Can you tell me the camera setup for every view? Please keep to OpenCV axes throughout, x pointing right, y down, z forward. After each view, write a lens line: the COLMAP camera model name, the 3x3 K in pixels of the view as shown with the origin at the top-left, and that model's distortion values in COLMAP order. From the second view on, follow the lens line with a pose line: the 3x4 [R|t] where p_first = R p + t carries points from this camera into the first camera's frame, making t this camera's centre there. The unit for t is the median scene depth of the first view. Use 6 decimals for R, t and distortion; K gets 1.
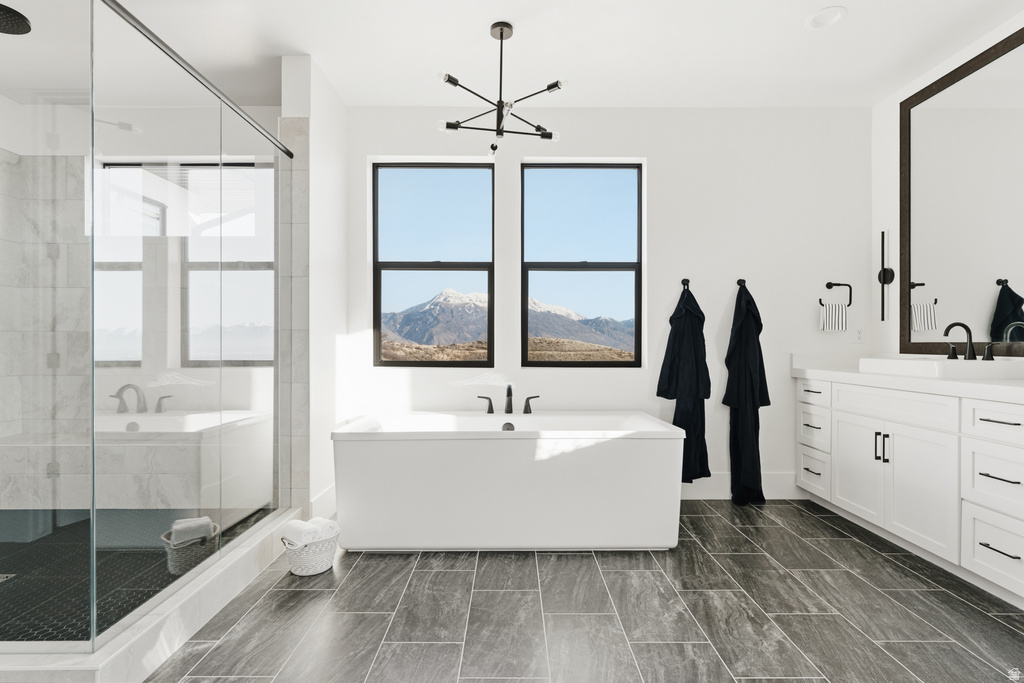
lens RADIAL K [[517.9, 0, 511.9], [0, 517.9, 344.2], [0, 0, 1]] dist [-0.002235, 0.000498]
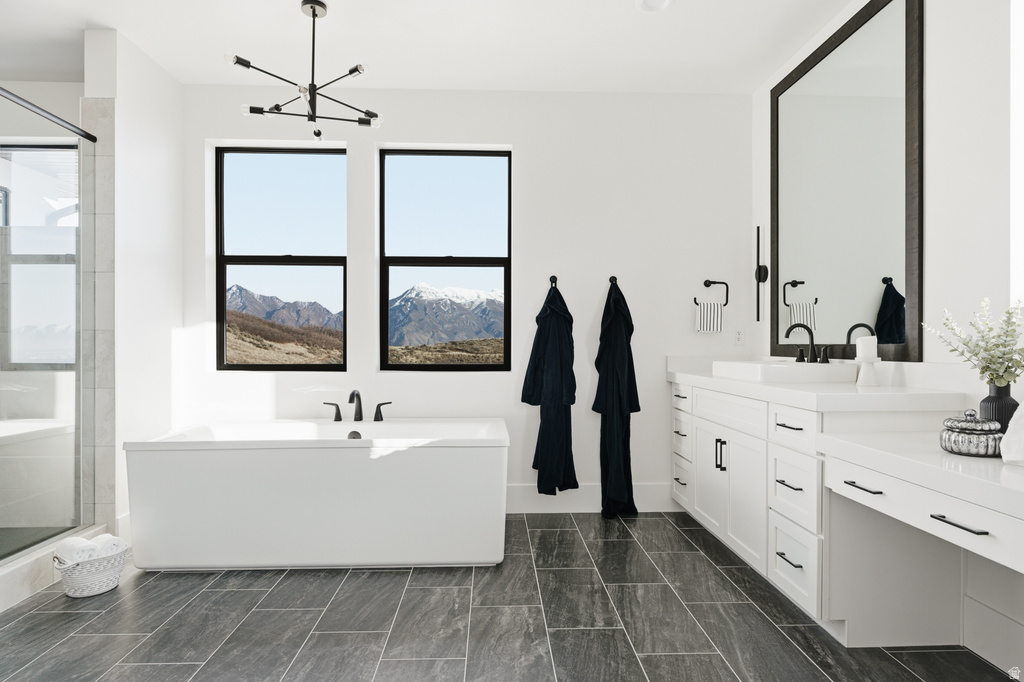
lens RADIAL K [[580.3, 0, 511.9], [0, 580.3, 345.5], [0, 0, 1]] dist [-0.001956, 0.001316]
pose [[0.999441, 0.000586, 0.033418, 0.276226], [-0.000598, 1.000000, 0.000349, -0.001514], [-0.033418, -0.000369, 0.999441, -0.047503]]
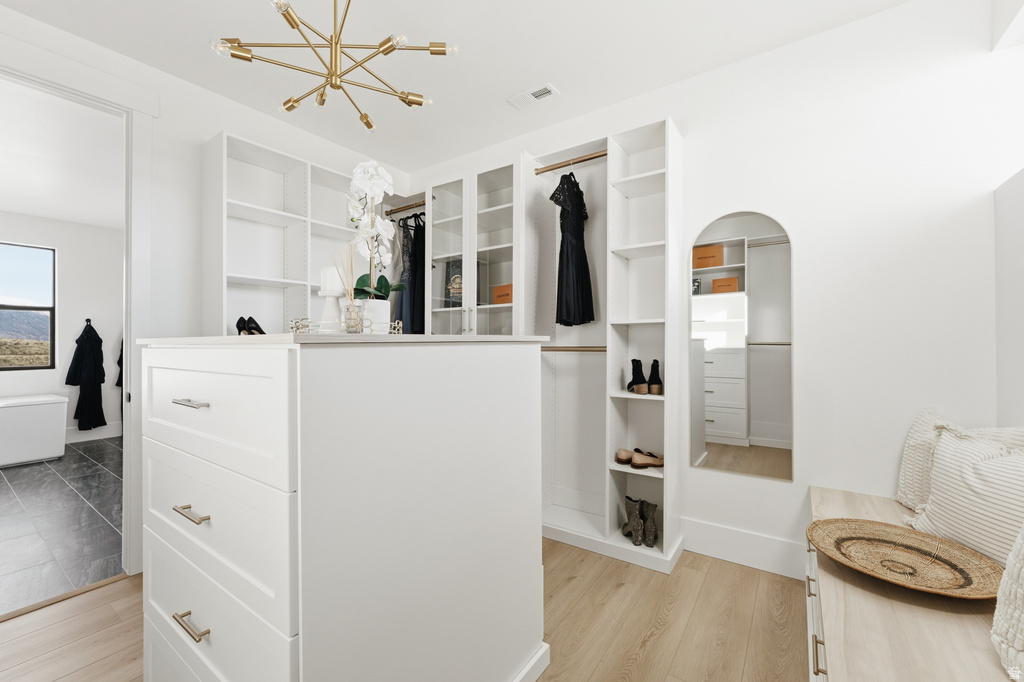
lens RADIAL K [[416.2, 0, 512.0], [0, 416.2, 341.0], [0, 0, 1]] dist [-0.000601, -0.000145]
pose [[0.574184, -0.004037, 0.818716, -0.008338], [0.008553, 0.999963, -0.001068, -0.040981], [-0.818681, 0.007616, 0.574197, -1.294561]]
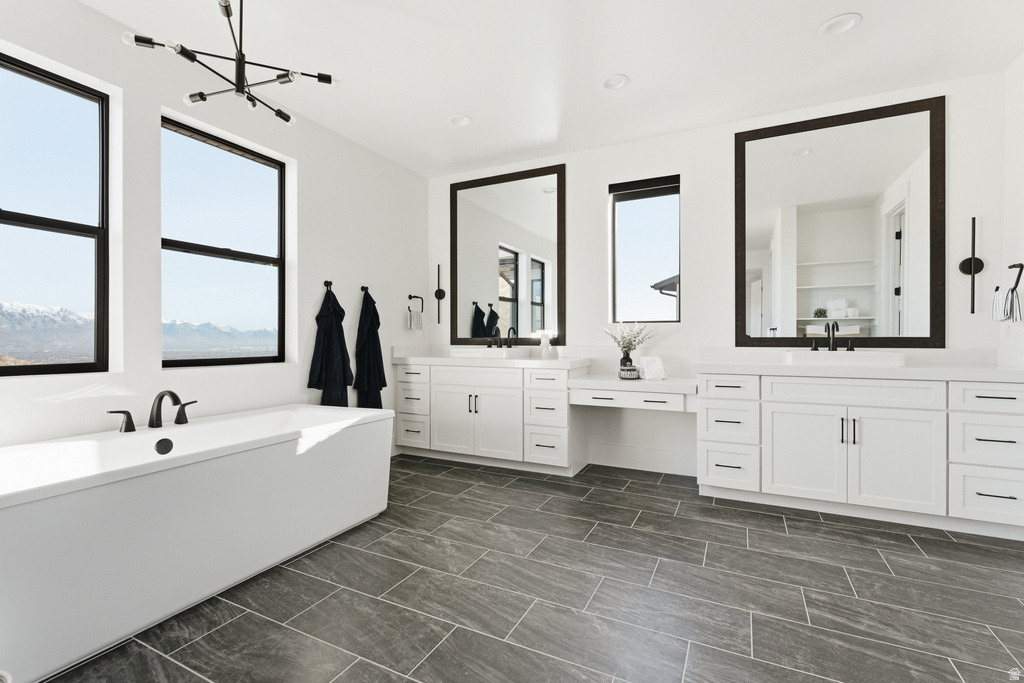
lens RADIAL K [[458.5, 0, 510.5], [0, 458.5, 337.9], [0, 0, 1]] dist [-0.004092, 0.000088]
pose [[0.451713, 0.001270, 0.892162, -0.454113], [0.002754, 0.999992, -0.002818, 0.001057], [-0.892159, 0.003730, 0.451706, 0.244462]]
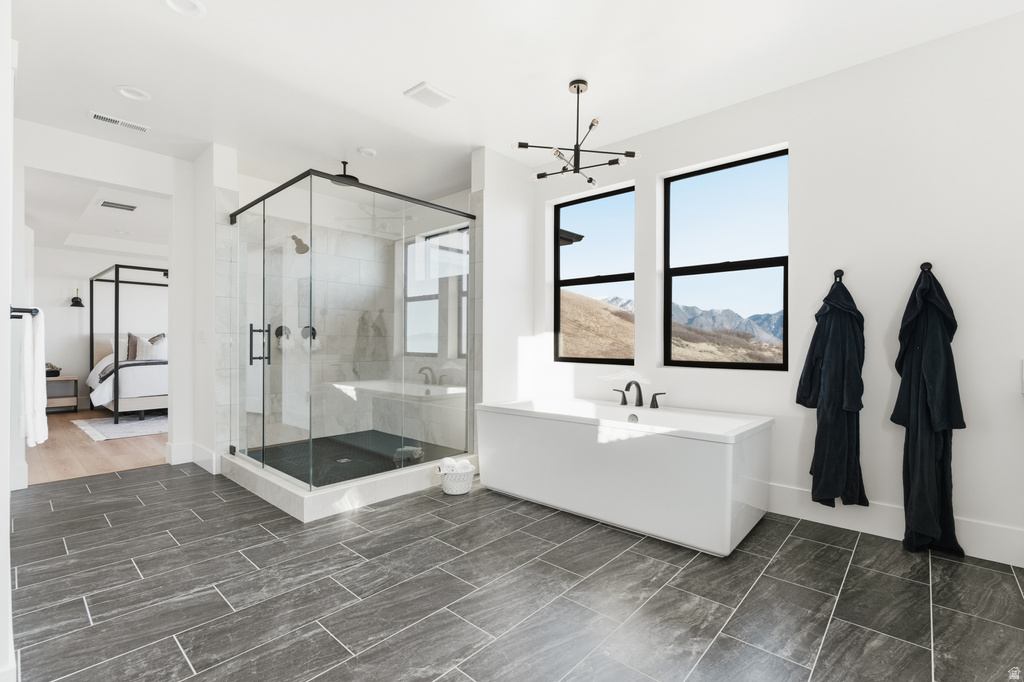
lens RADIAL K [[459.5, 0, 512.3], [0, 459.5, 344.7], [0, 0, 1]] dist [-0.001676, 0.000224]
pose [[0.743446, 0.004545, -0.668780, 0.541795], [-0.004611, 0.999988, 0.001670, -0.000736], [0.668780, 0.001842, 0.743459, 0.089640]]
